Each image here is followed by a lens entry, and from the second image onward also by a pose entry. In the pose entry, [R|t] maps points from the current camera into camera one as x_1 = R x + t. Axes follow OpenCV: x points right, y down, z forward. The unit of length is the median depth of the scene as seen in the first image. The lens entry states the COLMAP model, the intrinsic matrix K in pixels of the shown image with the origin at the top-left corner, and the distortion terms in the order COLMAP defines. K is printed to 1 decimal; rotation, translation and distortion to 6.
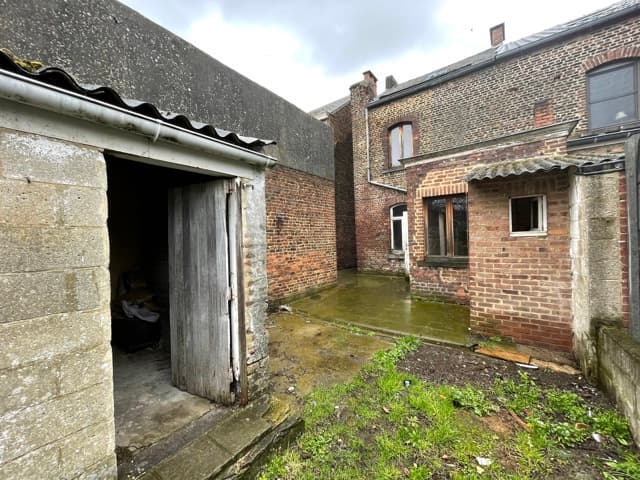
lens RADIAL K [[258.7, 0, 317.6], [0, 258.7, 239.6], [0, 0, 1]] dist [-0.001108, -0.000375]
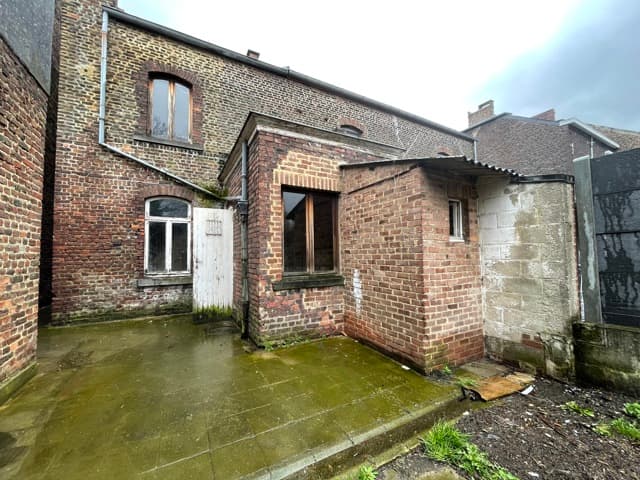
lens RADIAL K [[258.7, 0, 321.9], [0, 258.7, 241.1], [0, 0, 1]] dist [-0.001108, -0.000375]
pose [[0.413193, 0.076410, 0.907432, -0.141530], [0.002828, 0.996361, -0.085186, 0.037596], [-0.910639, 0.037765, 0.411473, 0.656378]]
